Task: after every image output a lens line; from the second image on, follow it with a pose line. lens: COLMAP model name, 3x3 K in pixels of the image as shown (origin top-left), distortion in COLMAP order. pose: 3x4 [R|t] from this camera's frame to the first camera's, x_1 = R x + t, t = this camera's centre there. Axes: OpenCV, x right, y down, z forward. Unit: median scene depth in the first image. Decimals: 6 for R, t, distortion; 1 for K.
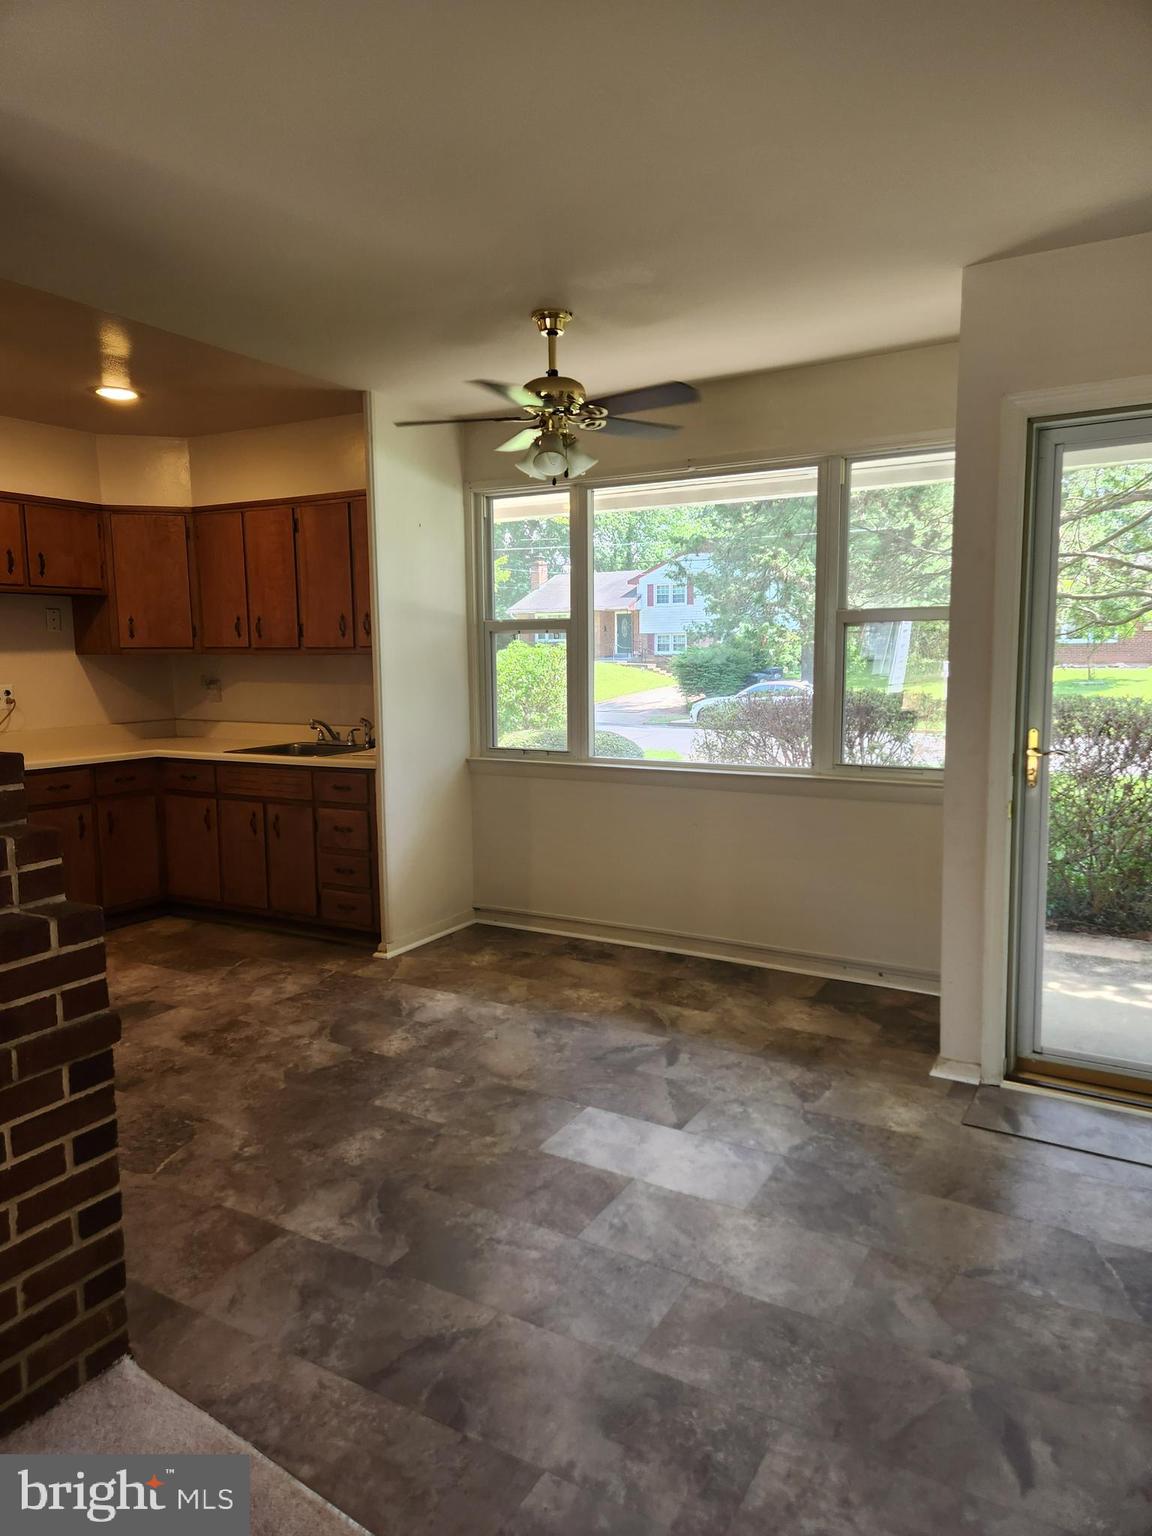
lens RADIAL K [[1028.8, 0, 575.7], [0, 1028.8, 774.5], [0, 0, 1]] dist [0.032196, -0.026110]
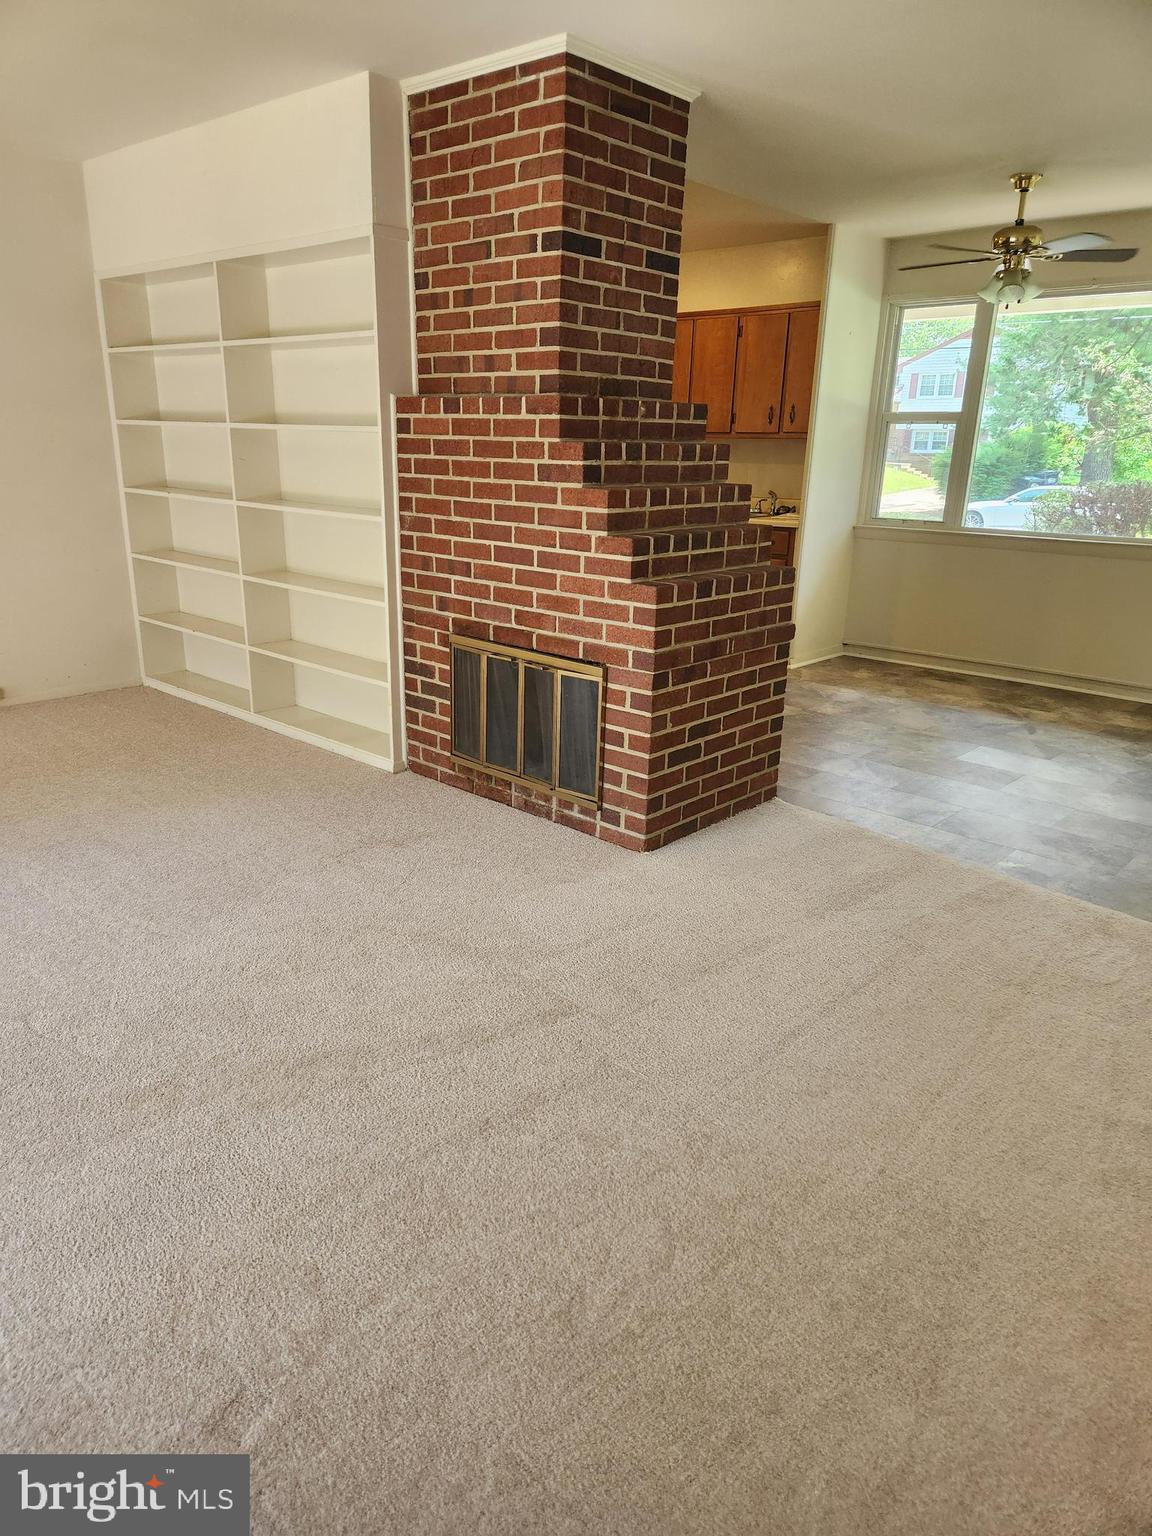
lens RADIAL K [[1028.8, 0, 535.3], [0, 1028.8, 793.4], [0, 0, 1]] dist [0.032196, -0.026110]
pose [[0.970454, 0.104264, -0.217597, -0.243833], [-0.057345, 0.975643, 0.211738, 0.084122], [0.234374, -0.193004, 0.952795, -0.545400]]
